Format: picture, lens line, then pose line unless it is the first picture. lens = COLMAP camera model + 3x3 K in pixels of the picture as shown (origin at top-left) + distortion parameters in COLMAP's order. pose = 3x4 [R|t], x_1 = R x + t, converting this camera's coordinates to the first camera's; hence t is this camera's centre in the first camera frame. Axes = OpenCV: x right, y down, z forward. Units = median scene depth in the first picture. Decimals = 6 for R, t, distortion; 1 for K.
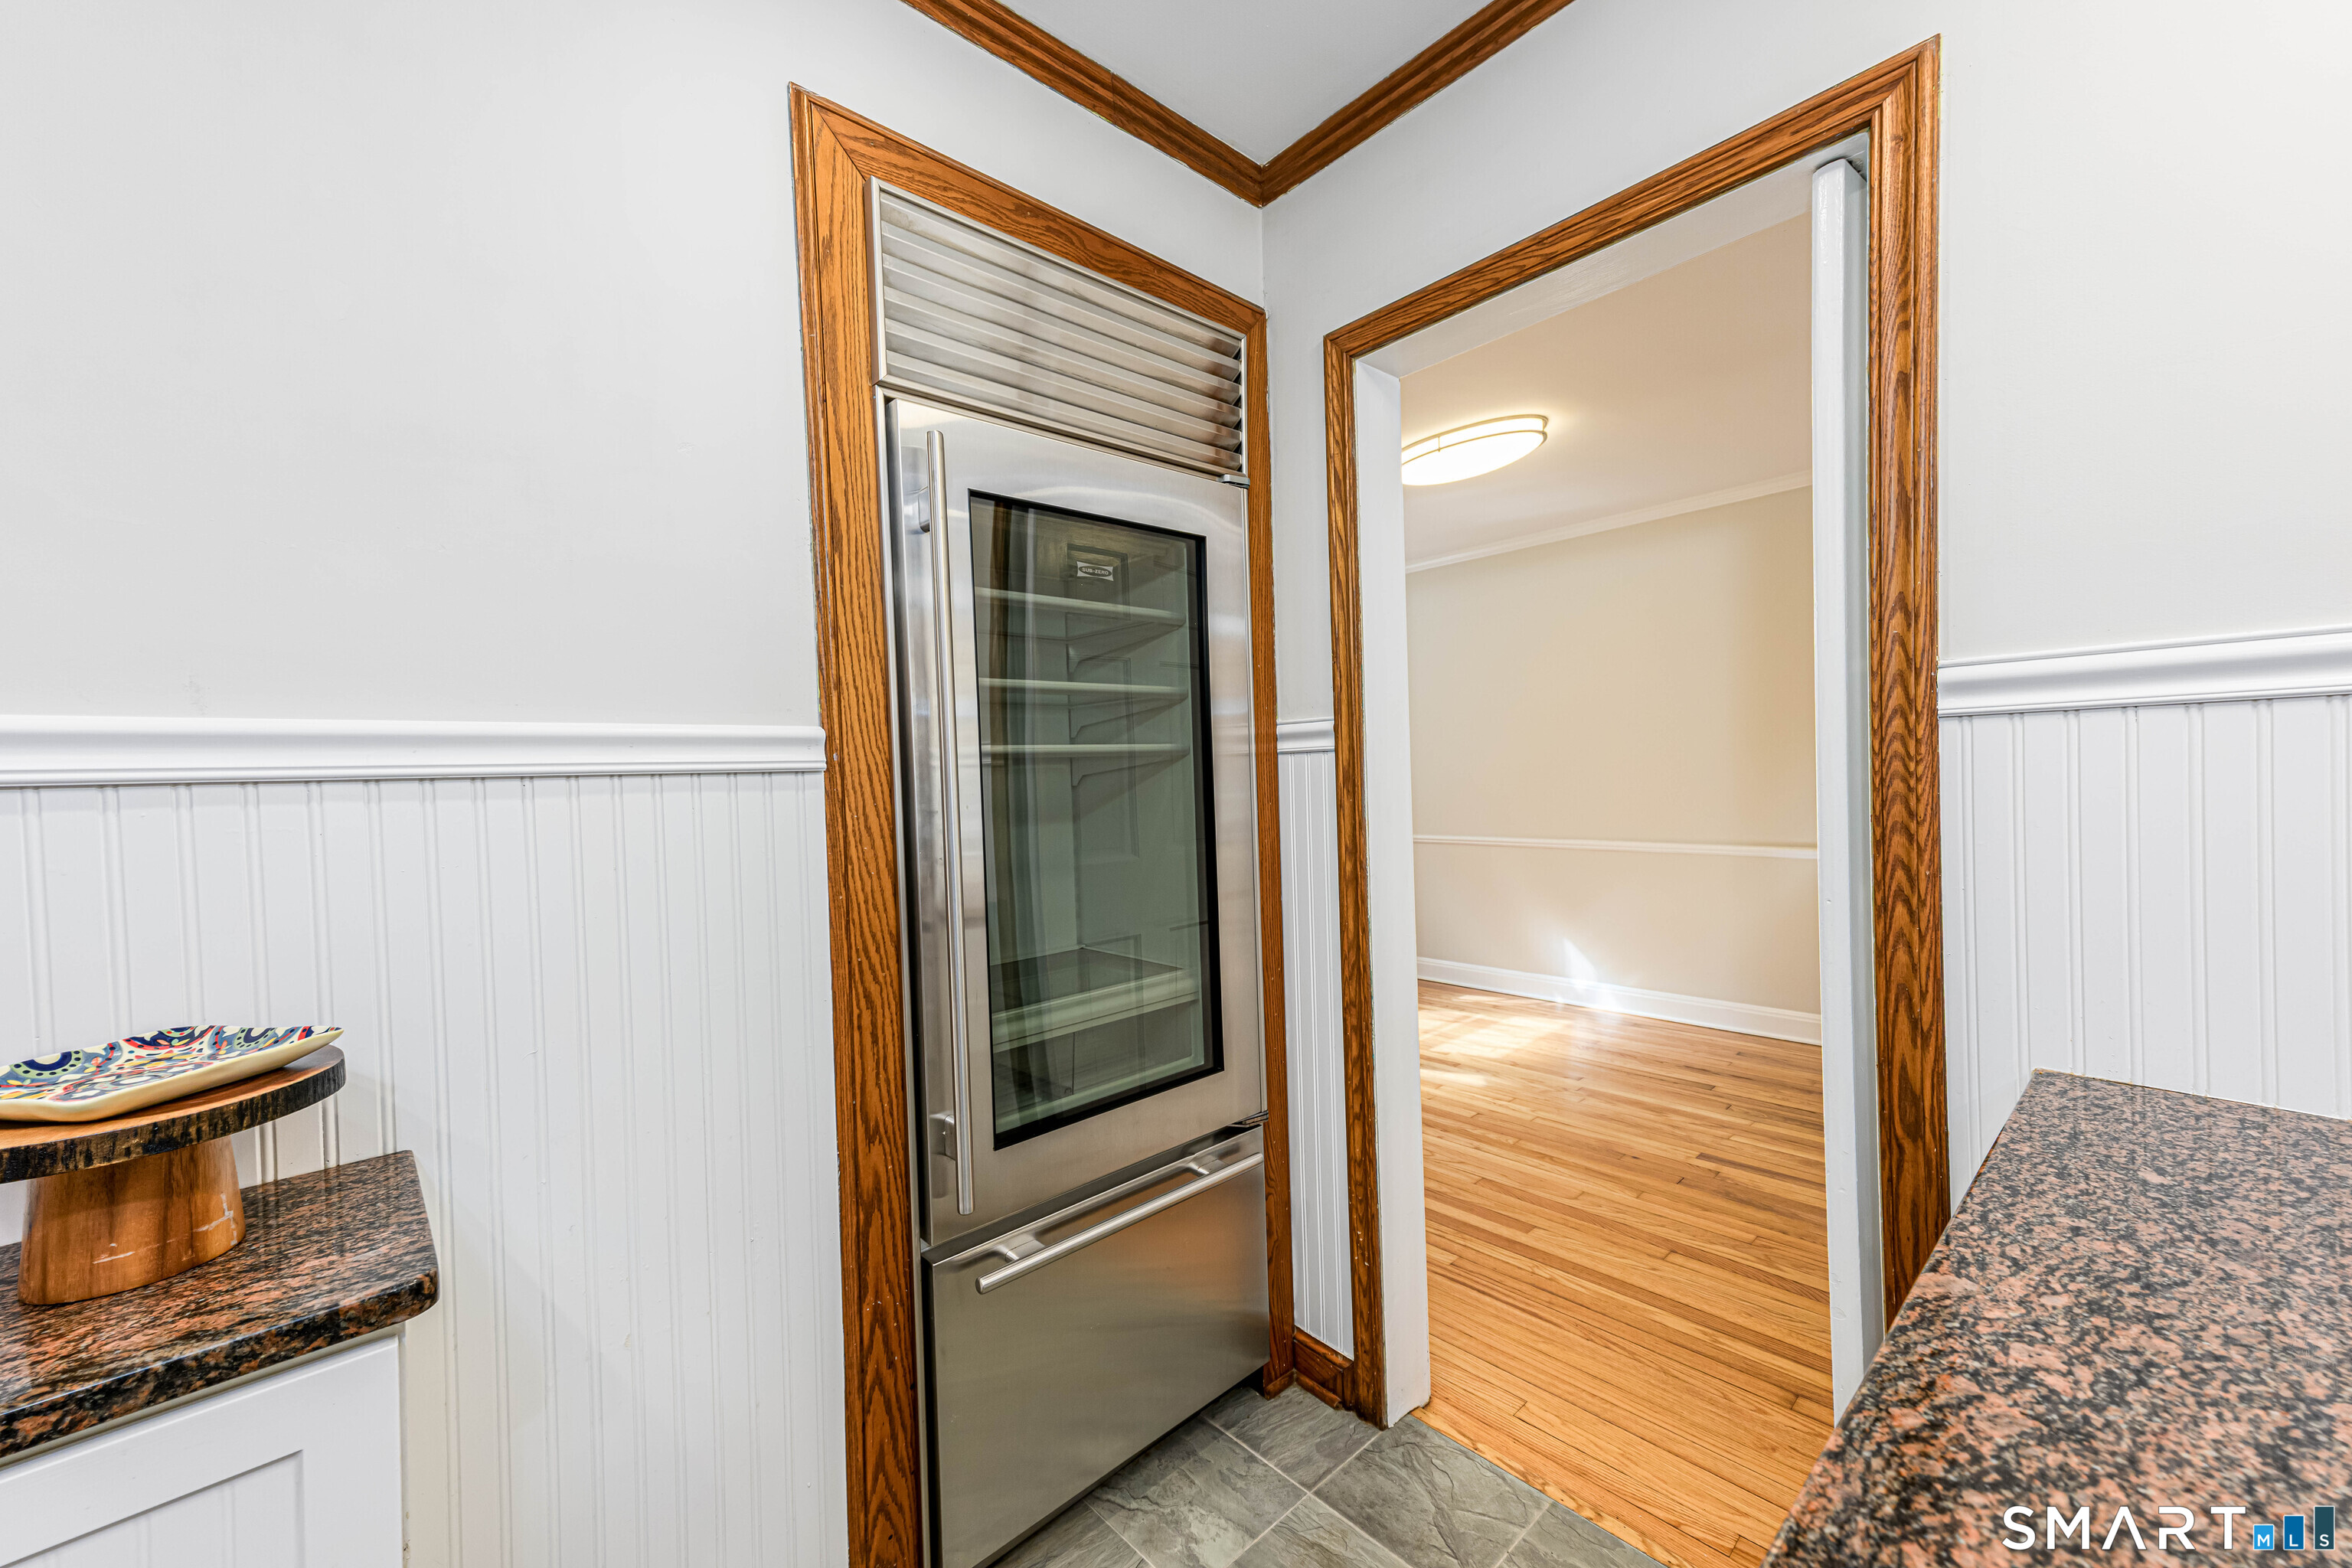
lens RADIAL K [[920.9, 0, 1161.7], [0, 920.9, 789.2], [0, 0, 1]] dist [0.024675, 0.000345]
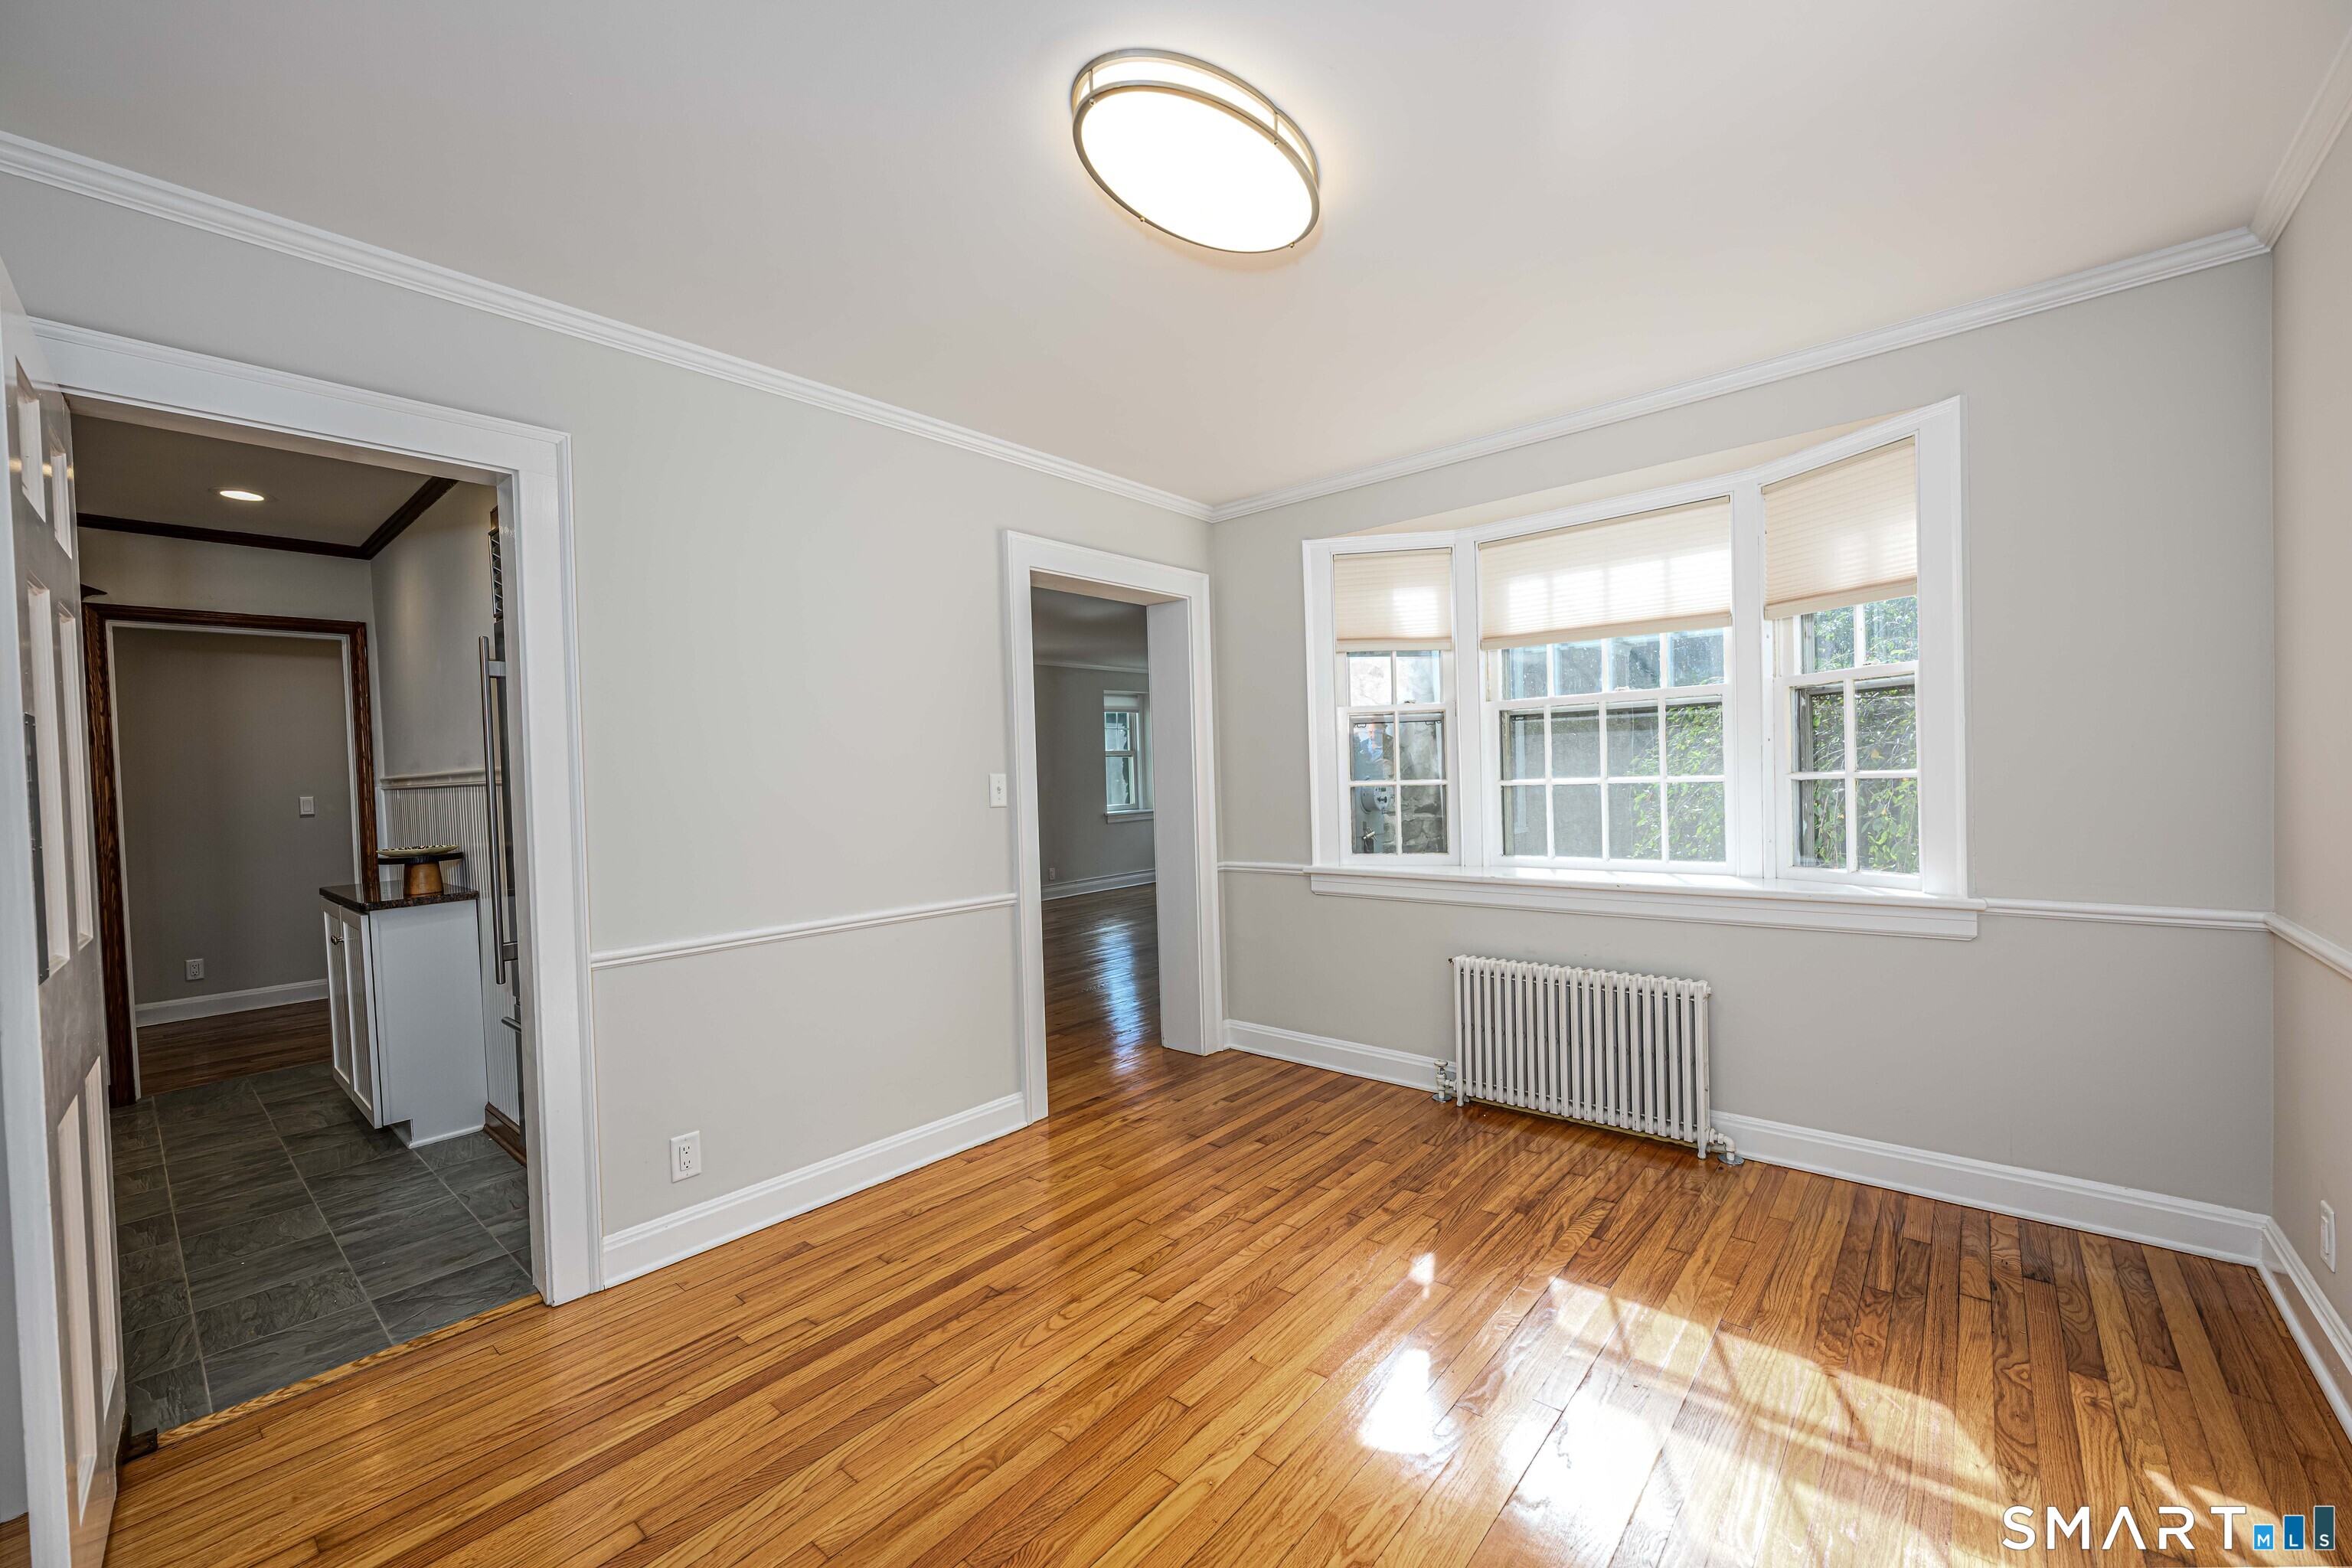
lens RADIAL K [[920.9, 0, 1161.6], [0, 920.9, 789.7], [0, 0, 1]] dist [0.024675, 0.000345]
pose [[0.117722, 0.056571, -0.991434, 1.385713], [0.009211, 0.998271, 0.058055, -0.075088], [0.993004, -0.015966, 0.116997, 1.476436]]
